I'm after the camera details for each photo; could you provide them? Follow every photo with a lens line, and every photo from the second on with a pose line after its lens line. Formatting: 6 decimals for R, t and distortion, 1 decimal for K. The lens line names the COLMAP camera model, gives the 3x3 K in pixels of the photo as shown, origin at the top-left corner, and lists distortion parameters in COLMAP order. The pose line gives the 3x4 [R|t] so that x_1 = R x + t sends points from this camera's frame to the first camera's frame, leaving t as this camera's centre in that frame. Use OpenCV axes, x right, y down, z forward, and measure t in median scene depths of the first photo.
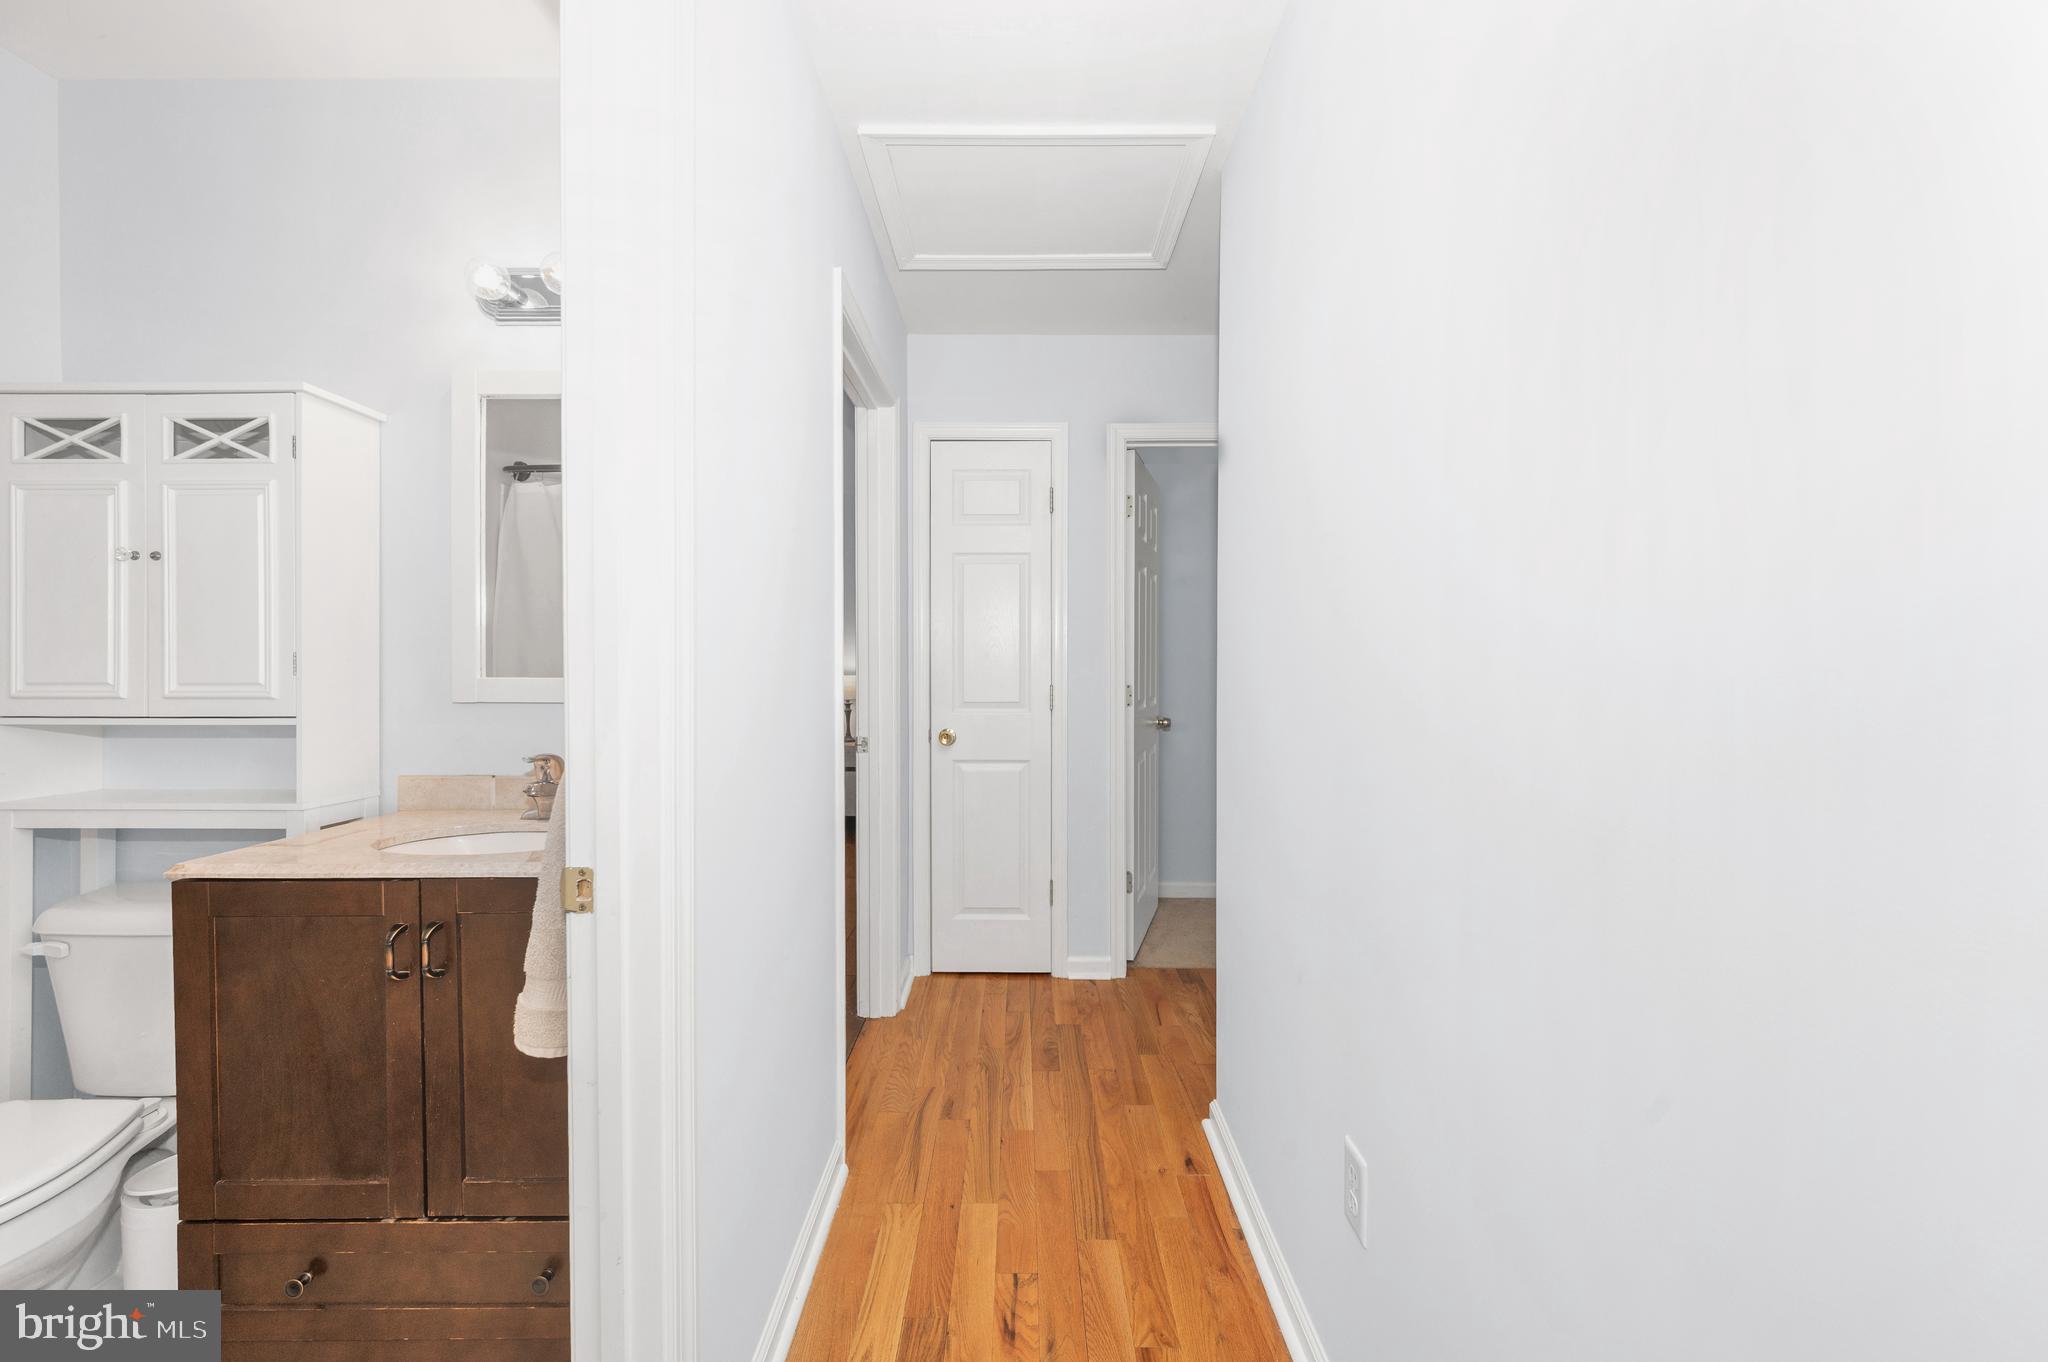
lens RADIAL K [[800.8, 0, 1024.2], [0, 800.8, 677.1], [0, 0, 1]] dist [-0.001656, 0.001042]
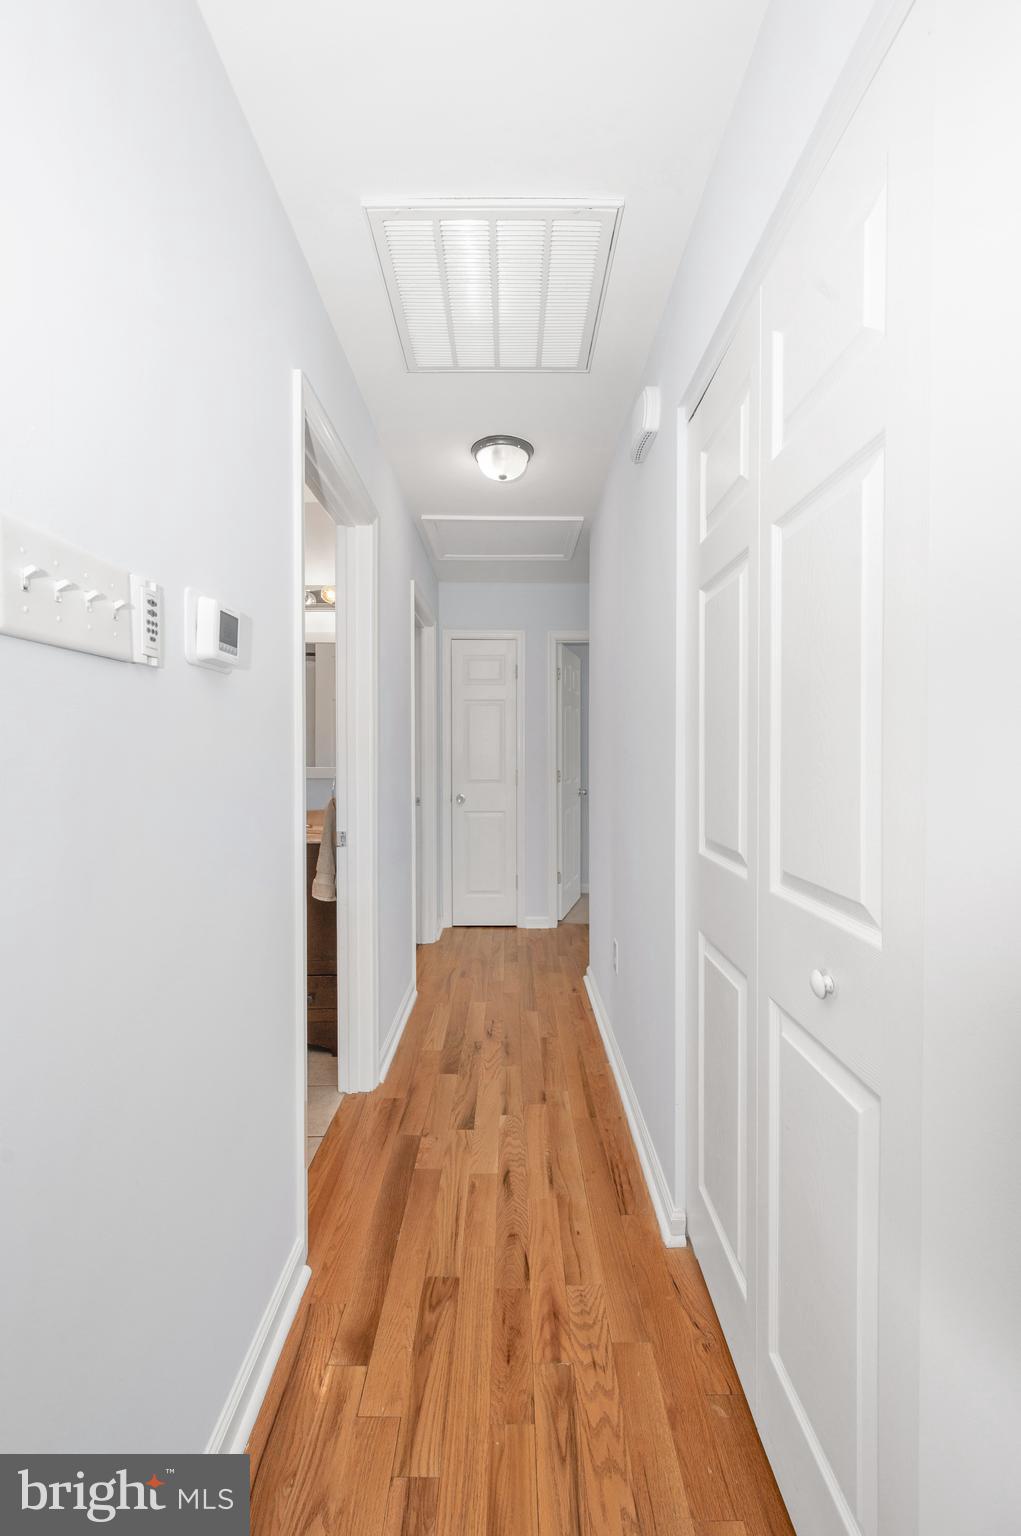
lens RADIAL K [[600.6, 0, 509.3], [0, 600.6, 764.5], [0, 0, 1]] dist [-0.001656, 0.001042]
pose [[0.999981, -0.001853, -0.005848, 0.030363], [0.001845, 0.999997, -0.001474, -0.003193], [0.005851, 0.001463, 0.999982, -0.478980]]
